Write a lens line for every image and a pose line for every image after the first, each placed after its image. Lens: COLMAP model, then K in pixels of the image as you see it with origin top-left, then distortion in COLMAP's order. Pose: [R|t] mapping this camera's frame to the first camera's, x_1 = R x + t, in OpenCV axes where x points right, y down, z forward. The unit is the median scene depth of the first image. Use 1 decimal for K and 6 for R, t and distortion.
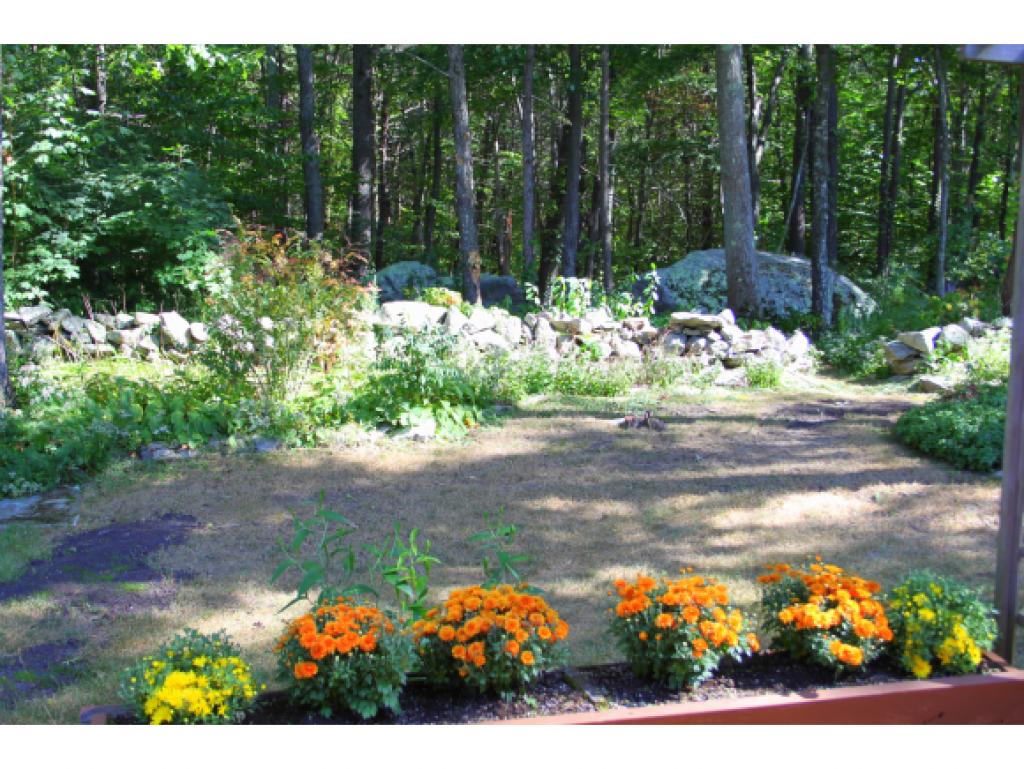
lens RADIAL K [[1298.6, 0, 512.0], [0, 1298.6, 384.5], [0, 0, 1]] dist [-0.087145, -0.000717]
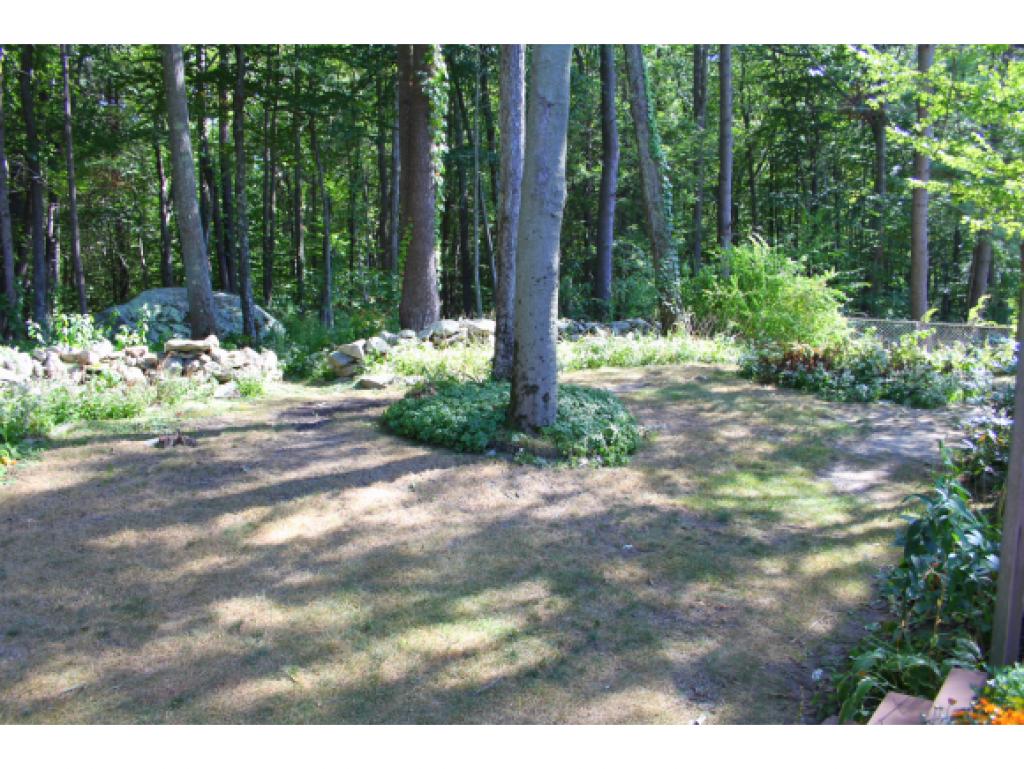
lens RADIAL K [[847.8, 0, 512.0], [0, 847.8, 384.5], [0, 0, 1]] dist [-0.140220, 0.129583]
pose [[0.821683, -0.082983, 0.563872, -0.050977], [0.076674, 0.996445, 0.034914, -0.017824], [-0.564764, 0.014546, 0.825124, 0.196662]]
